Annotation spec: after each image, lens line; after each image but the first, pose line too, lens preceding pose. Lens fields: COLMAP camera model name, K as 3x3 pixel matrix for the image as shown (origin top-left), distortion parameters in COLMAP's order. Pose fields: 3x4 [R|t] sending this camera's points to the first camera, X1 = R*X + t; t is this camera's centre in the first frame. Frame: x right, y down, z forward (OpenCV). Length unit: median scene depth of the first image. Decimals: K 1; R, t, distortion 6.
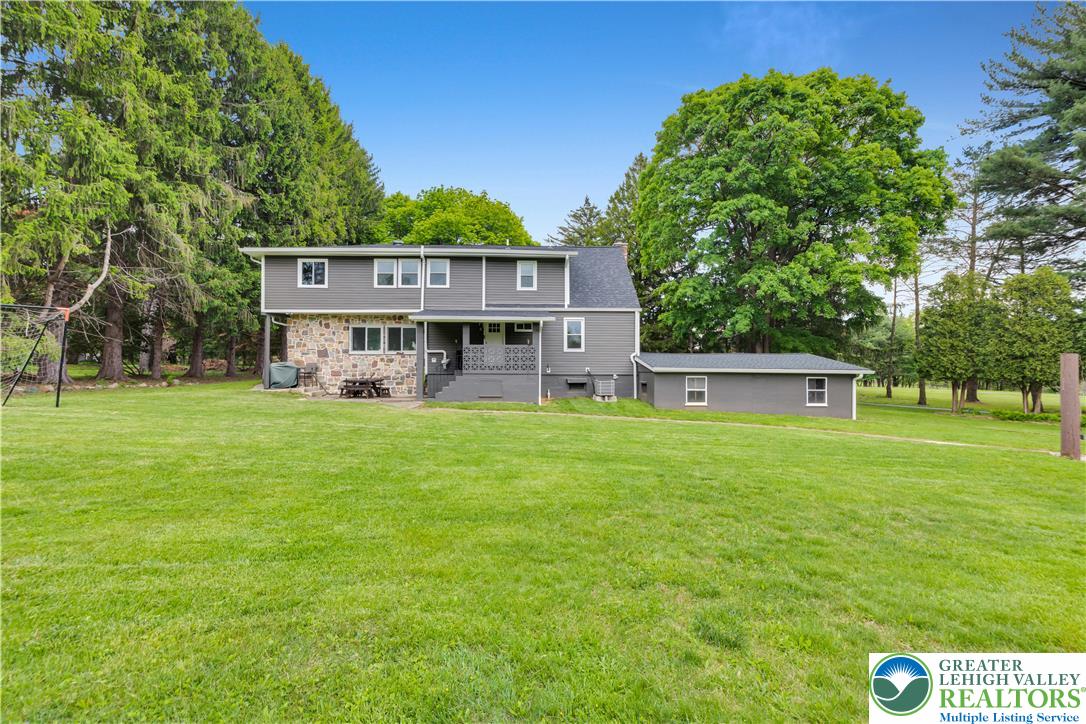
lens RADIAL K [[470.6, 0, 541.0], [0, 470.6, 363.3], [0, 0, 1]] dist [-0.002503, -0.001529]
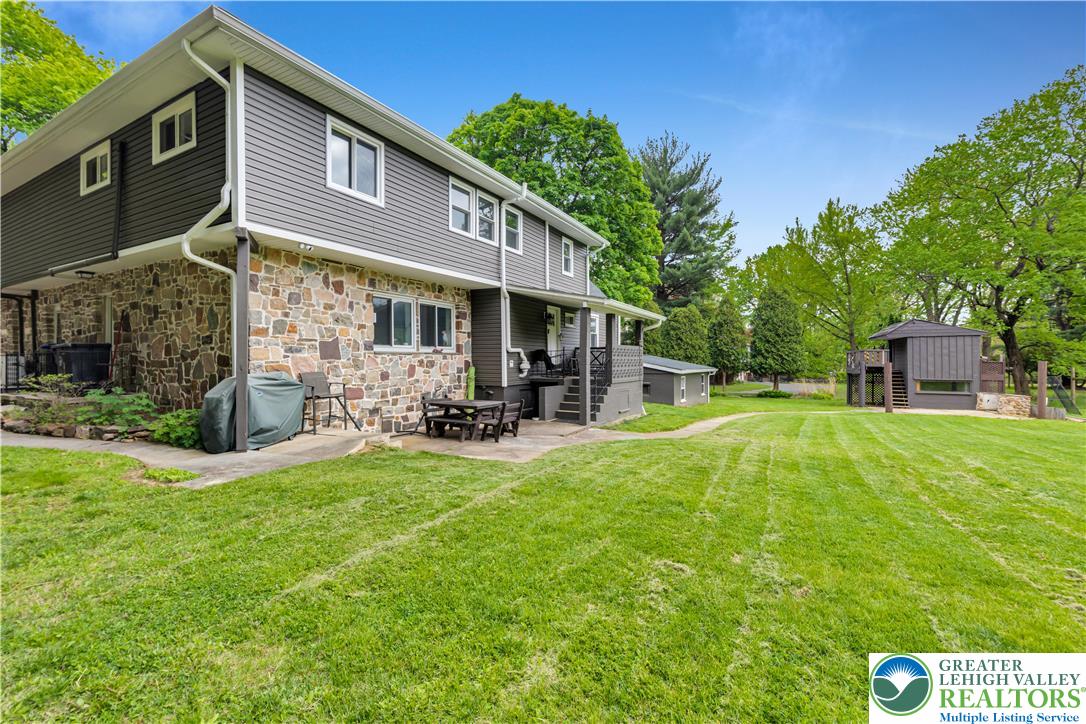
lens RADIAL K [[470.6, 0, 540.9], [0, 470.6, 363.1], [0, 0, 1]] dist [-0.002503, -0.001529]
pose [[0.549677, -0.005383, 0.835360, -0.705401], [-0.008920, 0.999884, 0.012313, -0.015260], [-0.835330, -0.014219, 0.549565, 0.580562]]
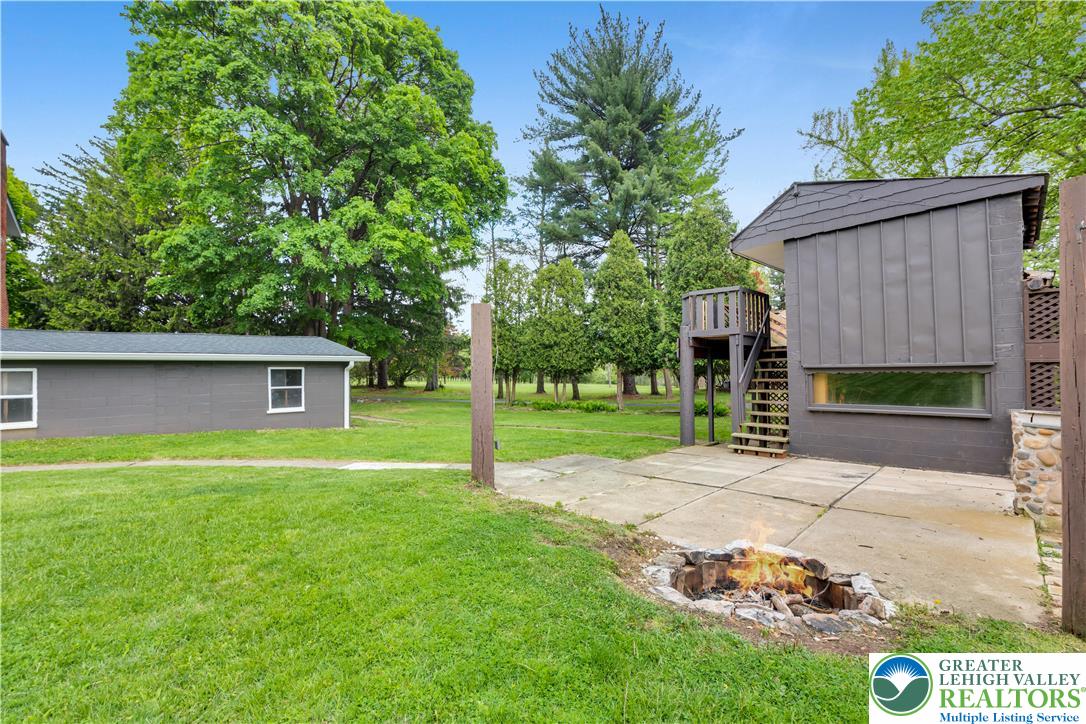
lens RADIAL K [[470.6, 0, 545.4], [0, 470.6, 360.5], [0, 0, 1]] dist [-0.002503, -0.001529]
pose [[0.774656, -0.003730, 0.632372, 0.440044], [0.012261, 0.999883, -0.009122, 0.029620], [-0.632264, 0.014820, 0.774611, 0.266854]]
